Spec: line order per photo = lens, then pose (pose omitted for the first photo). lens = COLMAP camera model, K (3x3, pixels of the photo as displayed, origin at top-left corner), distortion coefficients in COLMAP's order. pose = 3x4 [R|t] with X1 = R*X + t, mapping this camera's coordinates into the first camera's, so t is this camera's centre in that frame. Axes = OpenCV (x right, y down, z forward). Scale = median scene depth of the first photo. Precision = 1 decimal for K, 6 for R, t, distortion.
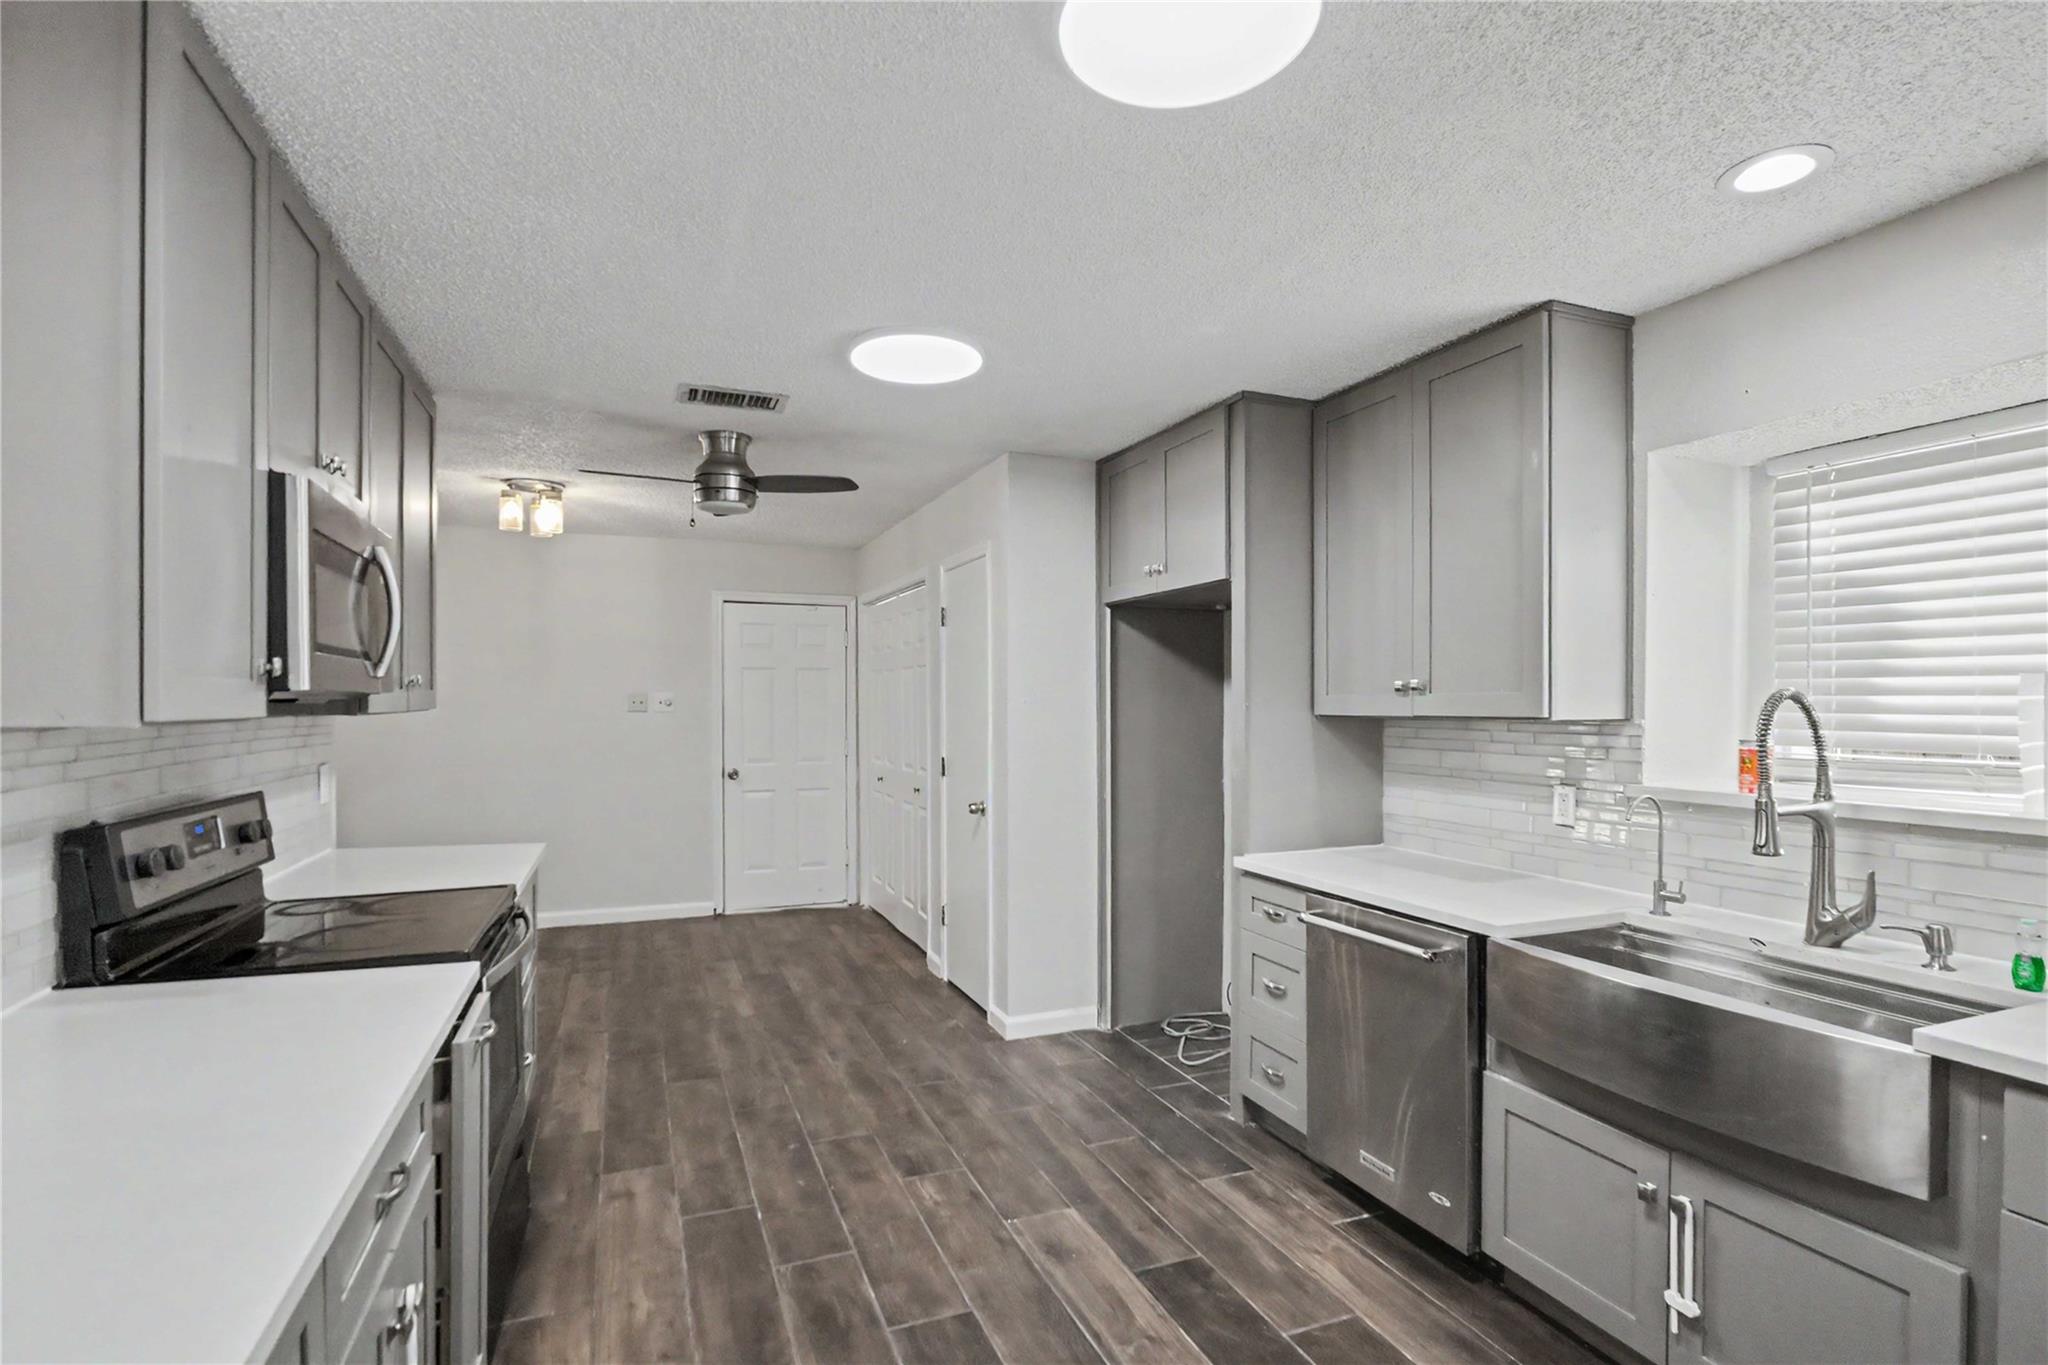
lens RADIAL K [[974.8, 0, 992.3], [0, 974.8, 727.0], [0, 0, 1]] dist [-0.021126, 0.004232]
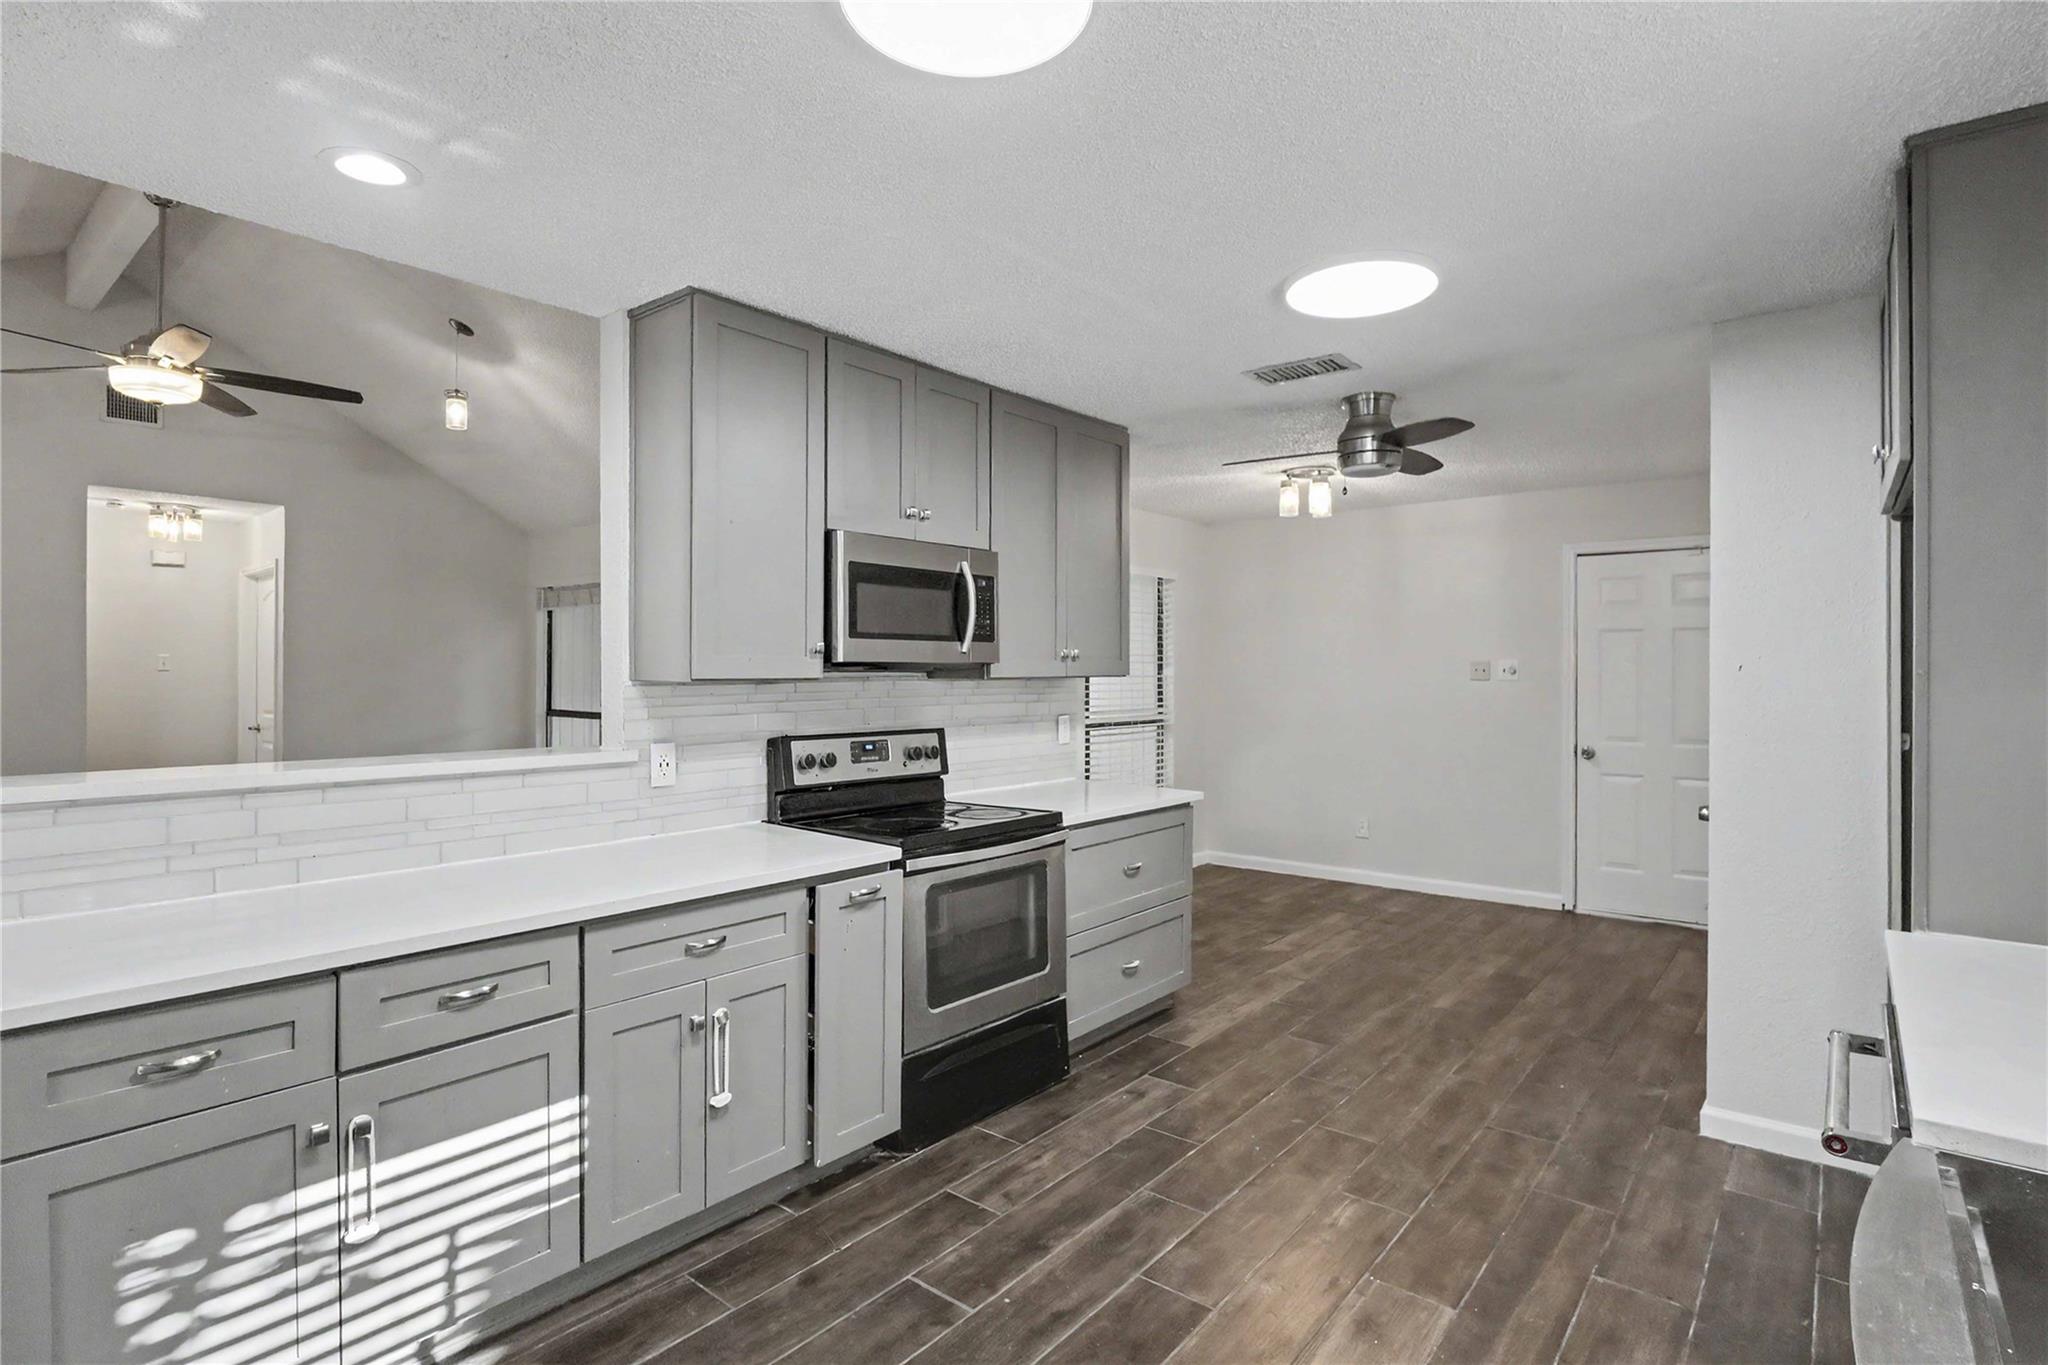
lens RADIAL K [[974.8, 0, 1026.6], [0, 974.8, 696.7], [0, 0, 1]] dist [-0.021126, 0.004232]
pose [[0.490635, 0.019560, -0.871146, 0.505363], [-0.022136, 0.999705, 0.009980, -0.001184], [0.871084, 0.014387, 0.490923, 0.273076]]
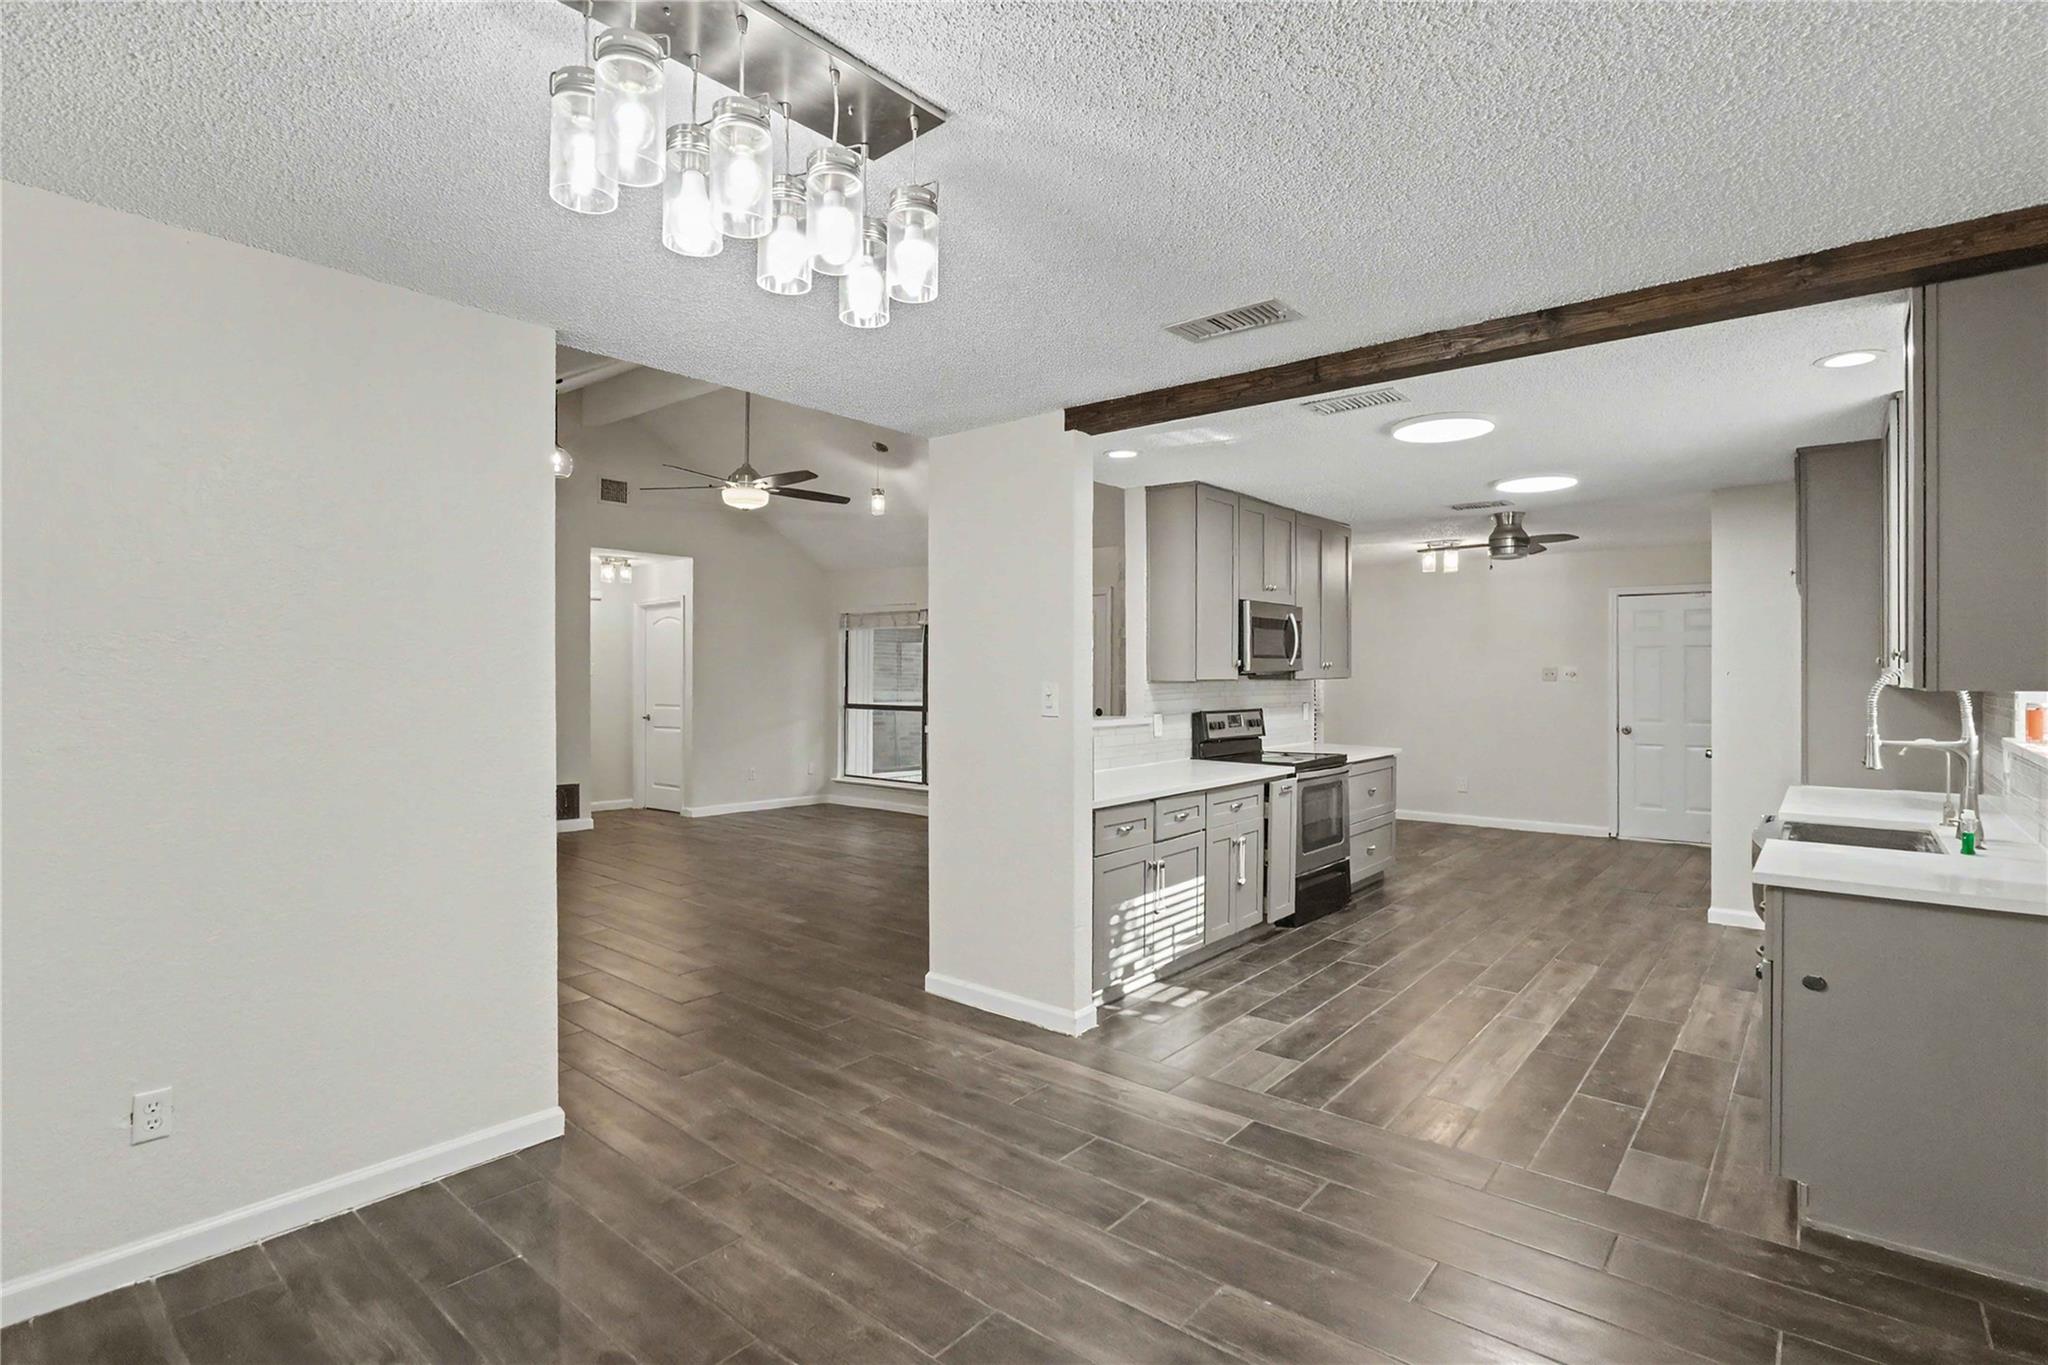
lens RADIAL K [[974.8, 0, 1020.1], [0, 974.8, 690.3], [0, 0, 1]] dist [-0.021126, 0.004232]
pose [[0.486525, 0.011427, -0.873592, 0.945108], [-0.019674, 0.999804, 0.002122, 0.018414], [0.873445, 0.016155, 0.486655, -0.655530]]
